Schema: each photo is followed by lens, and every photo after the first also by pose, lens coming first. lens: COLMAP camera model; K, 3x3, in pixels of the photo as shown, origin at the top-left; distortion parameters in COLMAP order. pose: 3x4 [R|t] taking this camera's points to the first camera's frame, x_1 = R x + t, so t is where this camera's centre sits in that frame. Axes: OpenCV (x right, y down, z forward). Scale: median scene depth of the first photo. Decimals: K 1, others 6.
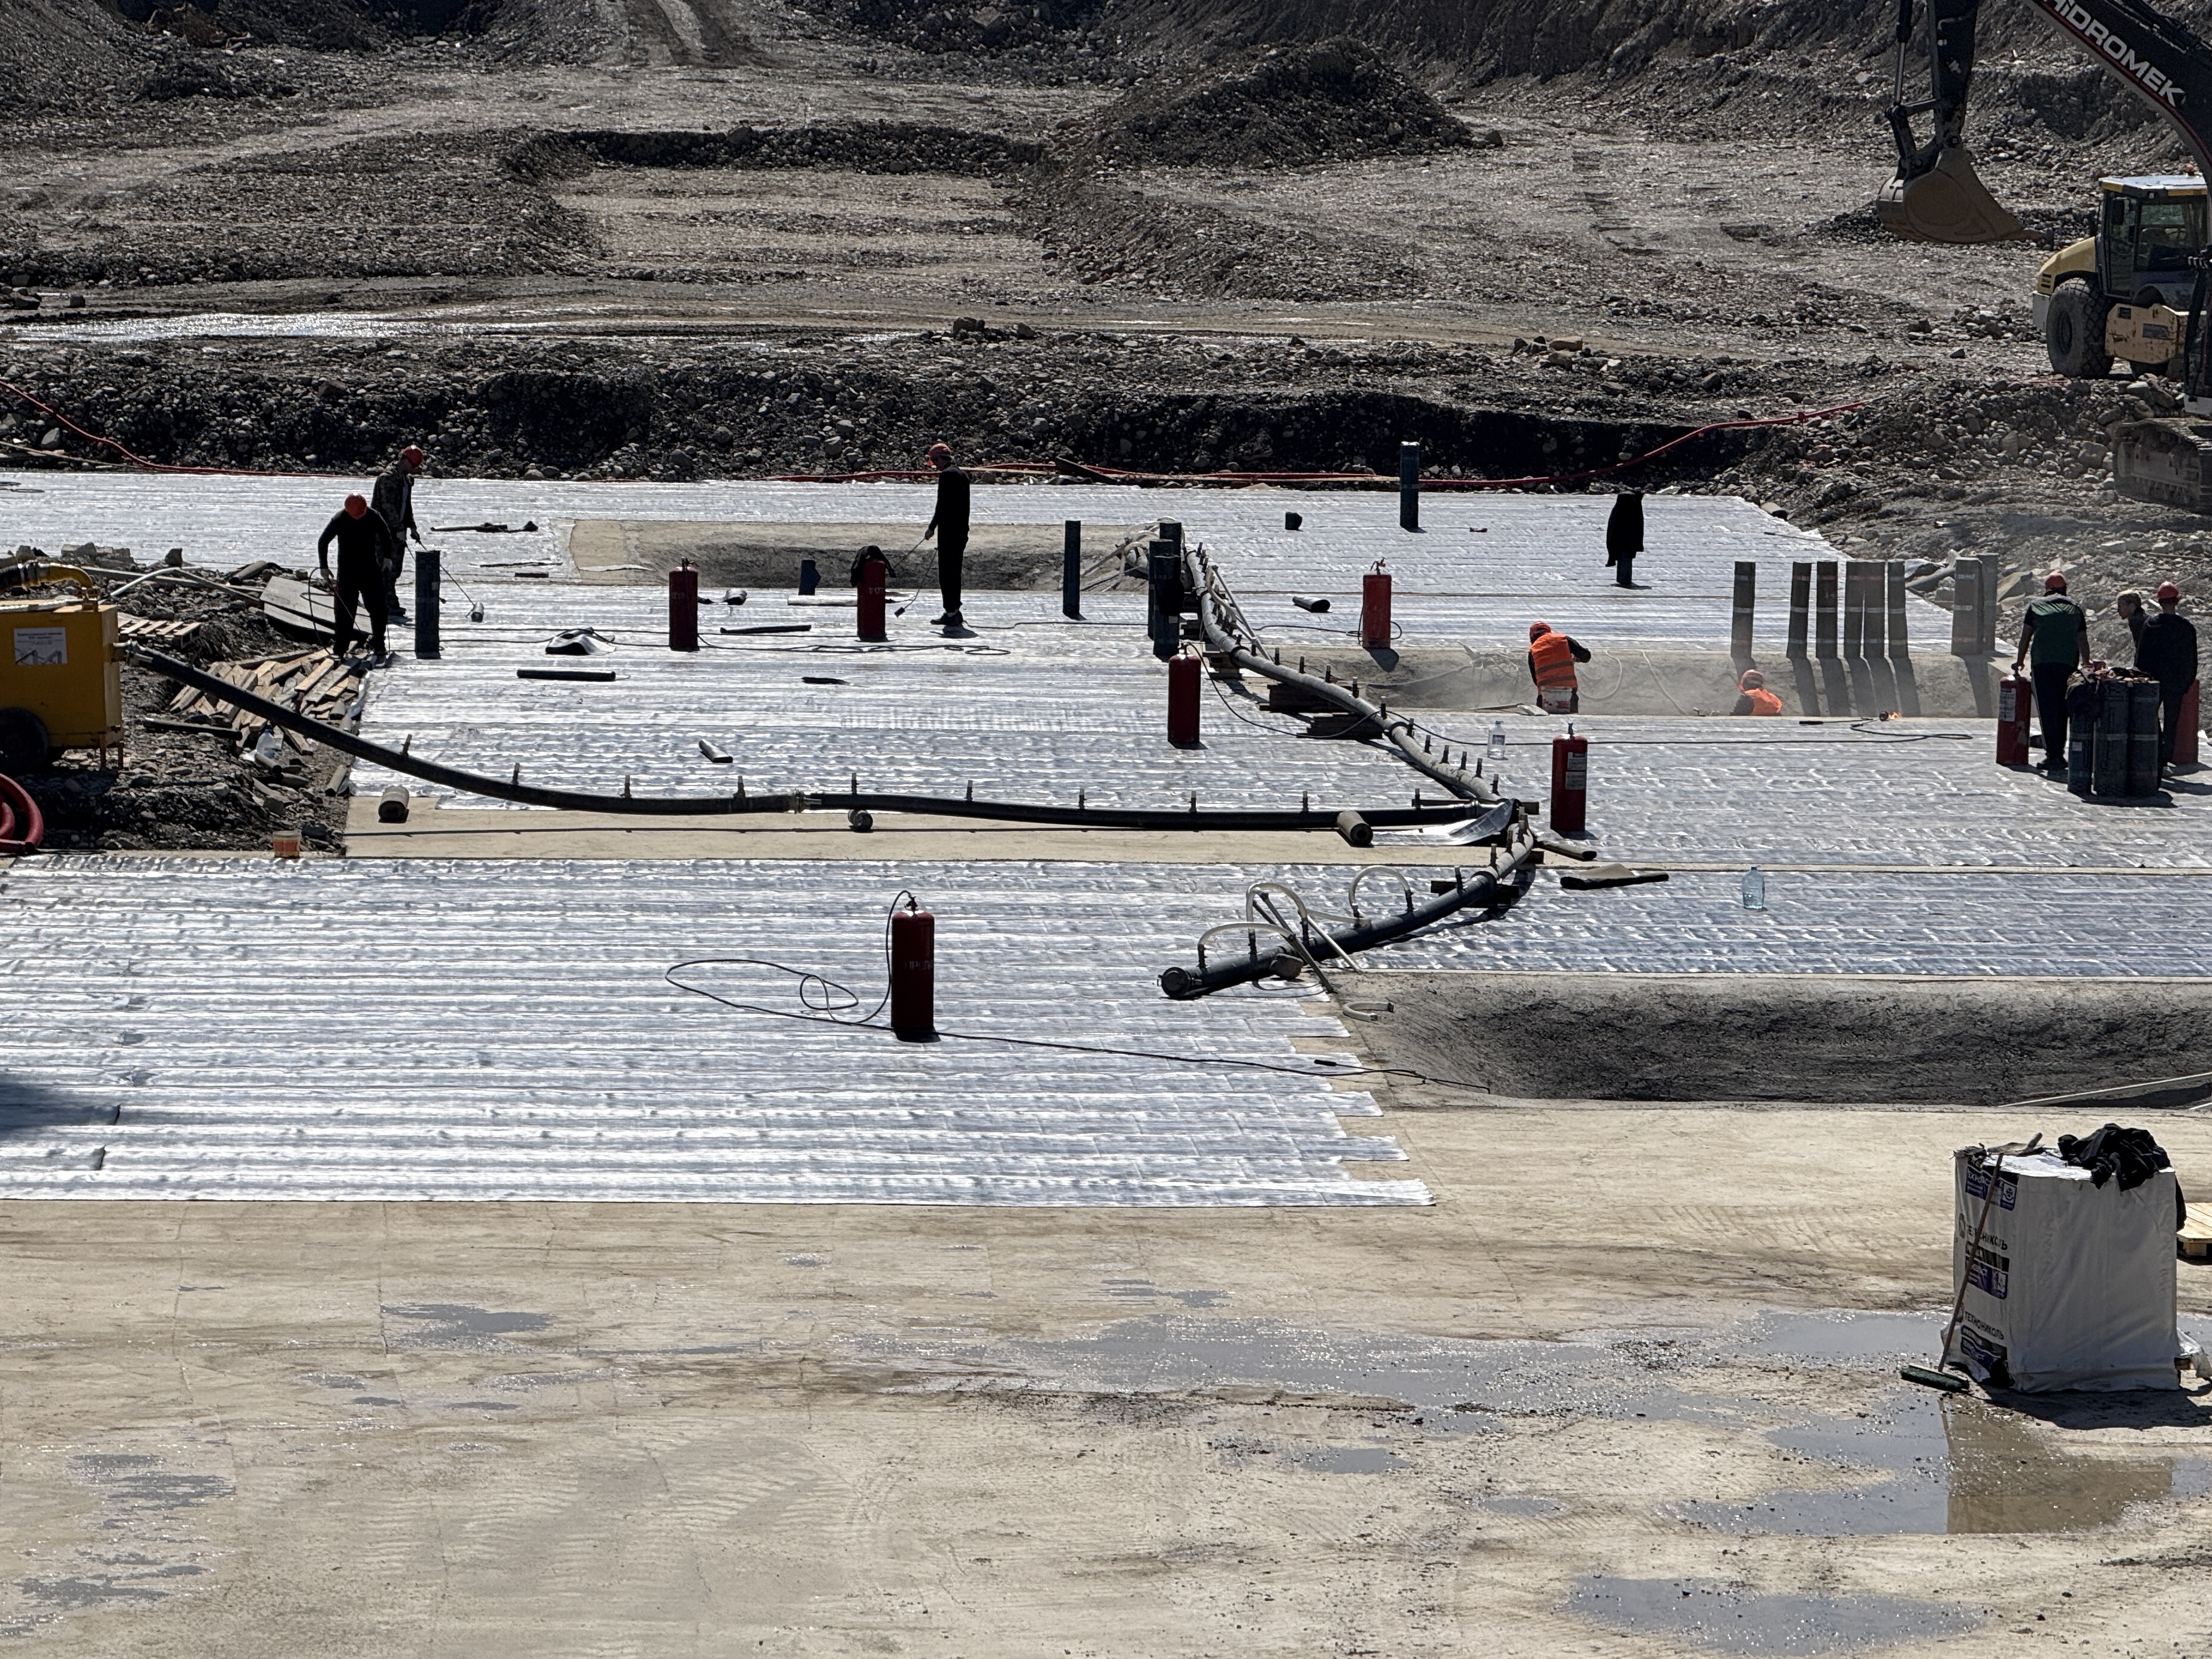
lens RADIAL K [[7854.4, 0, 1106.0], [0, 7854.4, 829.5], [0, 0, 1]] dist [0.177484, 1.296874]
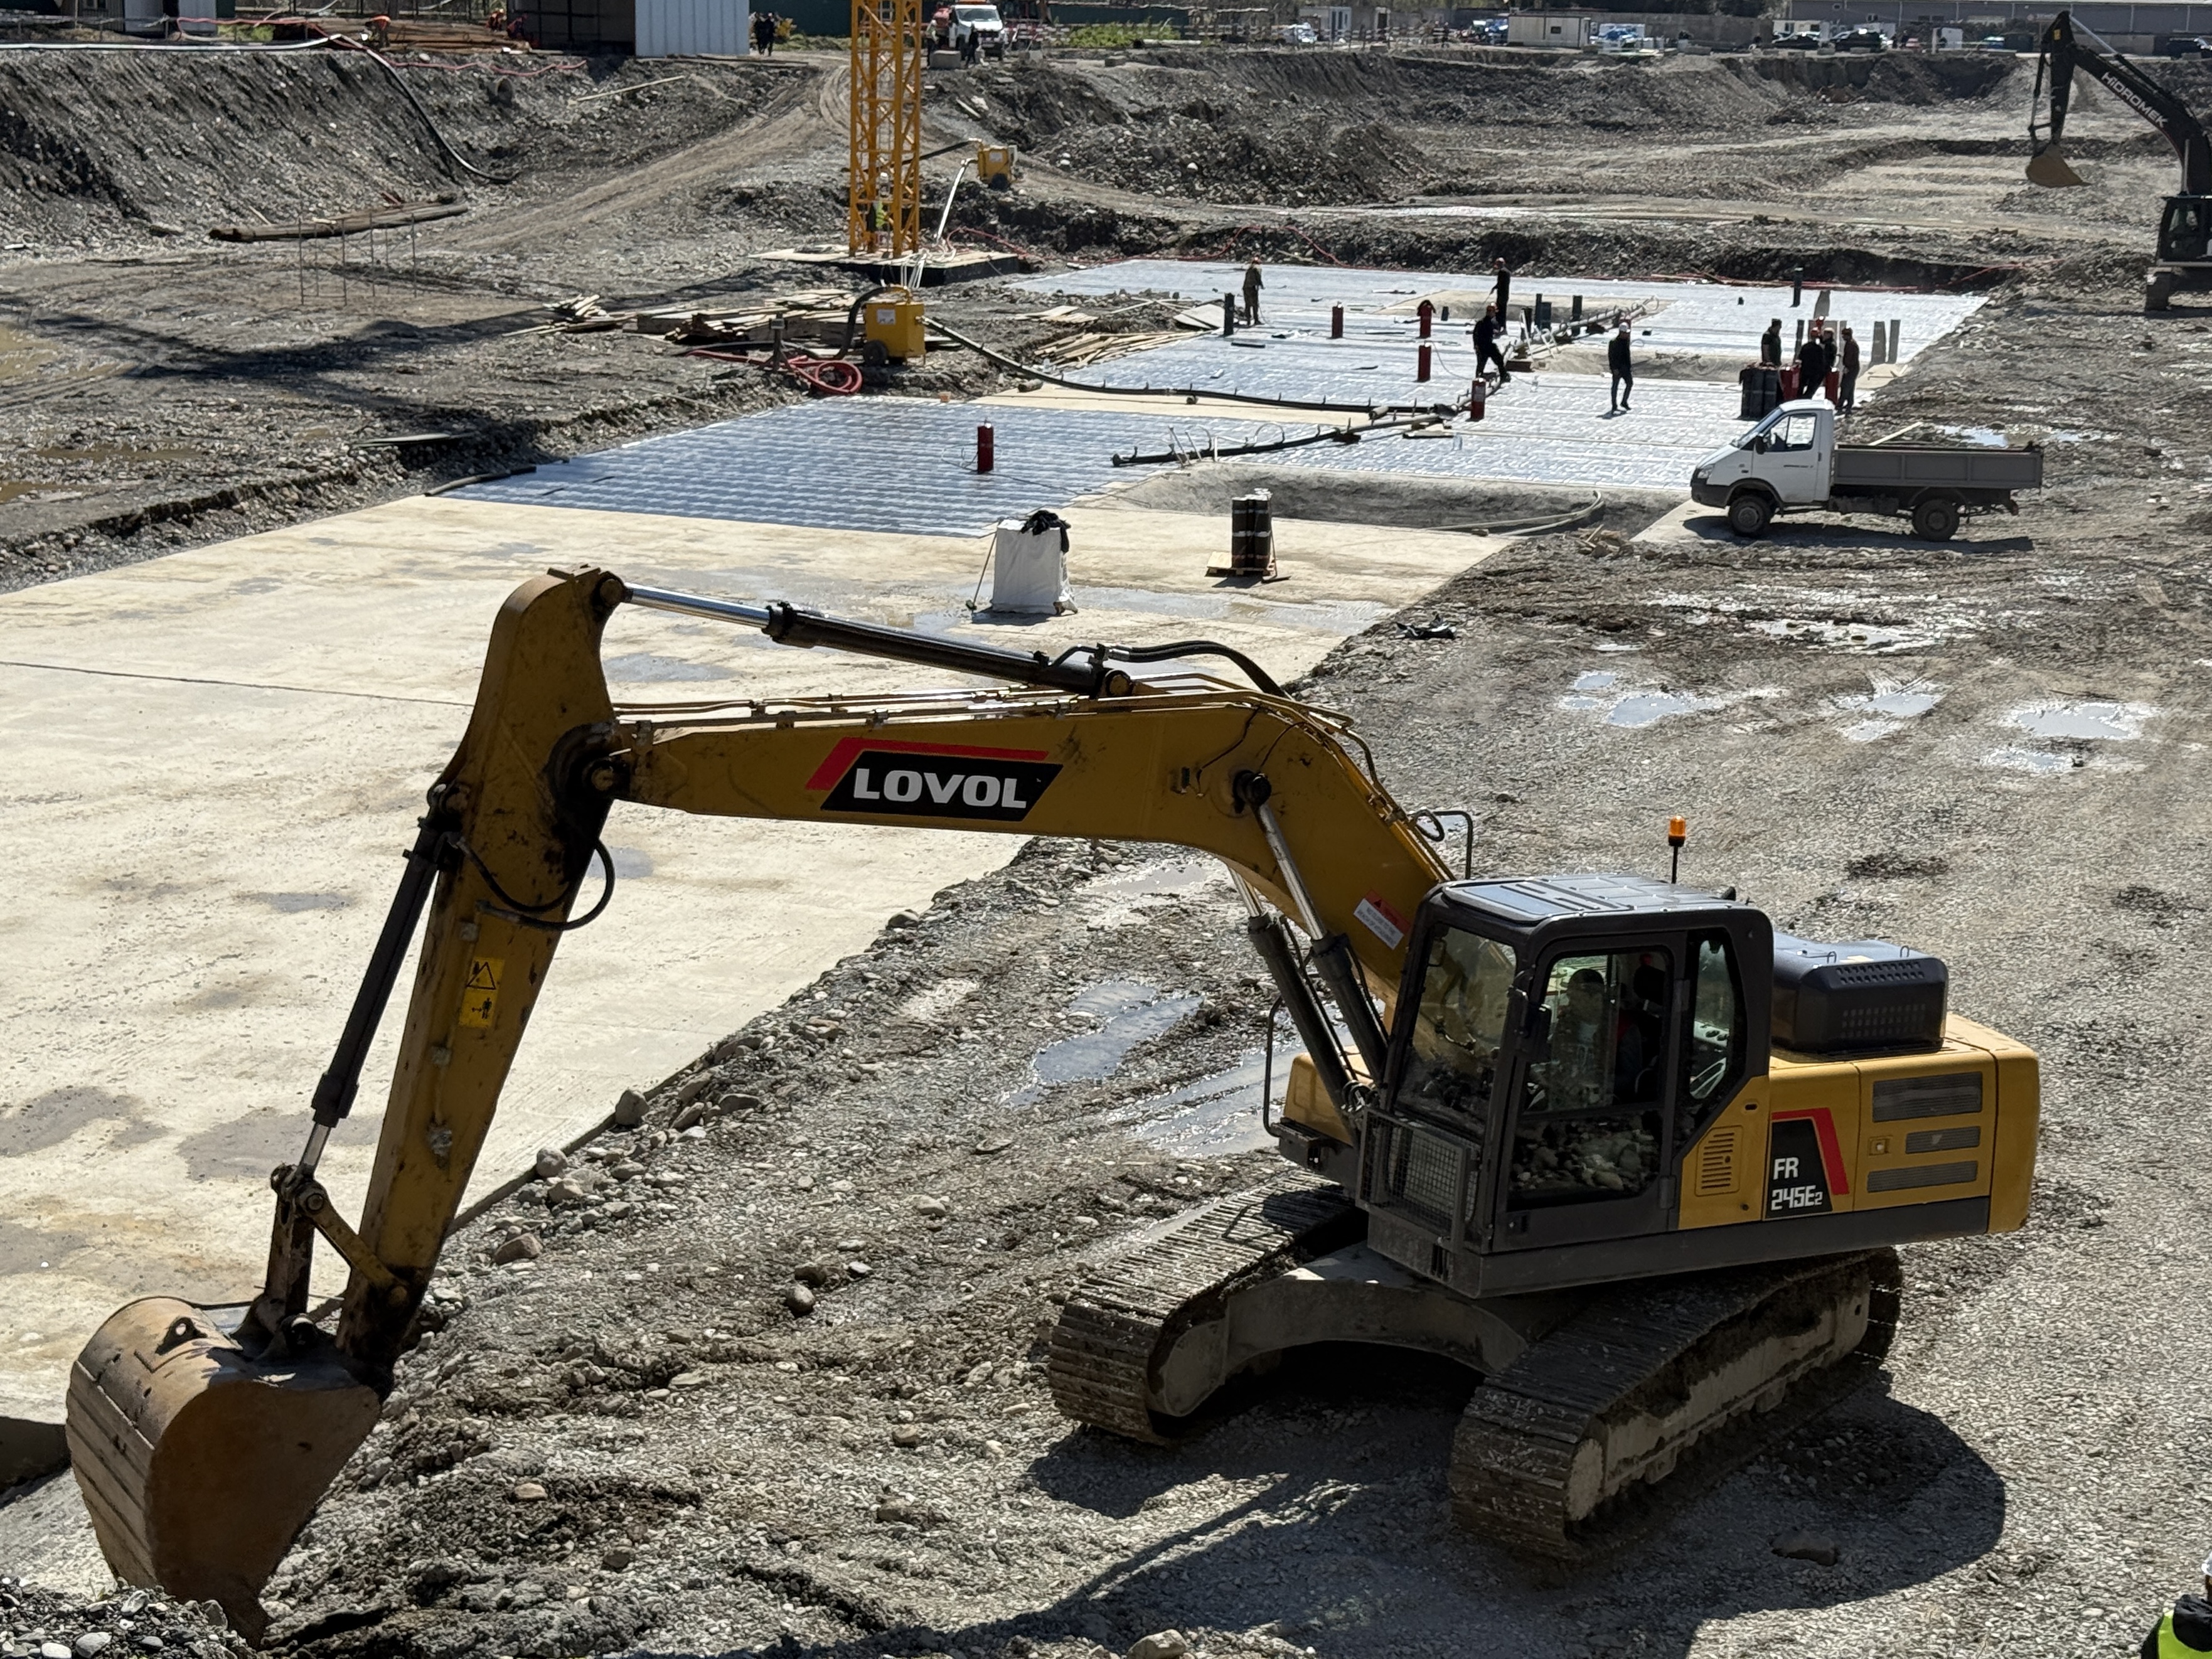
lens RADIAL K [[3235.5, 0, 1206.8], [0, 3235.5, 800.8], [0, 0, 1]] dist [0.081454, 0.139911]
pose [[0.936211, 0.088413, -0.340135, 0.278055], [-0.049909, 0.991477, 0.120347, 0.000883], [0.347876, -0.095694, 0.932644, 0.011467]]
